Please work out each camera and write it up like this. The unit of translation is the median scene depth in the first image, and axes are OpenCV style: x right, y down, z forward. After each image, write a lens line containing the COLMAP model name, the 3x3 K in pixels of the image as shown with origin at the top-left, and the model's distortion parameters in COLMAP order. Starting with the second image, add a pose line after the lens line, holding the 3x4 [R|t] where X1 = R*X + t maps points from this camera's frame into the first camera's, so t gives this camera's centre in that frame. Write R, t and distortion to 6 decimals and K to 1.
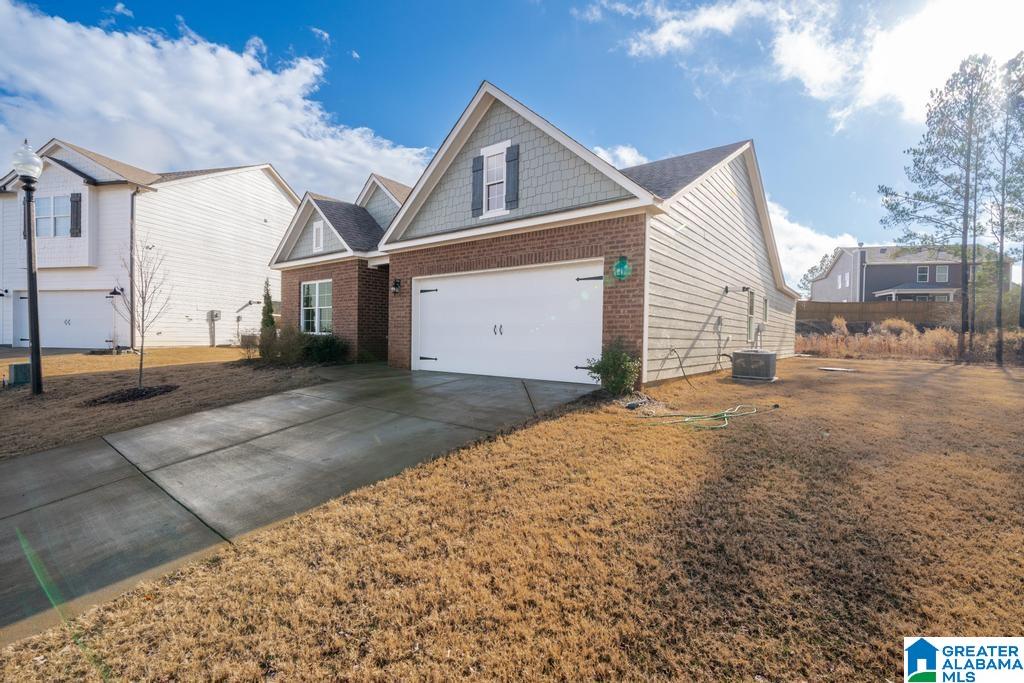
lens RADIAL K [[440.7, 0, 512.0], [0, 440.7, 341.5], [0, 0, 1]] dist [-0.010822, -0.000059]
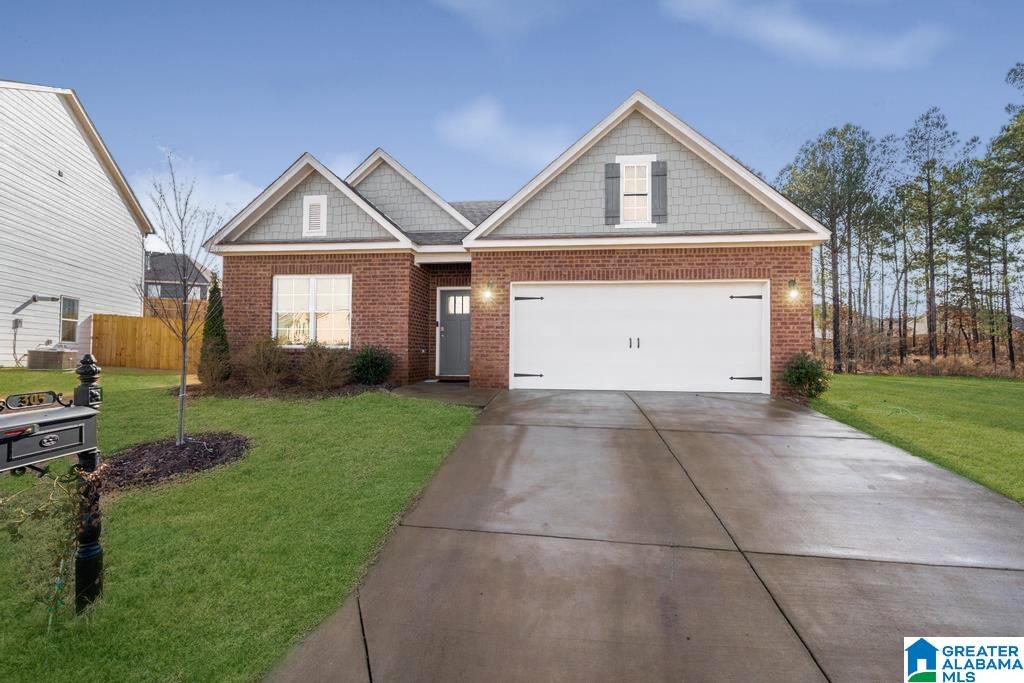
lens RADIAL K [[440.7, 0, 512.0], [0, 440.7, 341.5], [0, 0, 1]] dist [-0.010822, -0.000059]
pose [[0.863631, 0.008534, 0.504053, -0.756860], [0.009540, 0.999401, -0.033267, -0.000189], [-0.504035, 0.033539, 0.863032, 0.296566]]
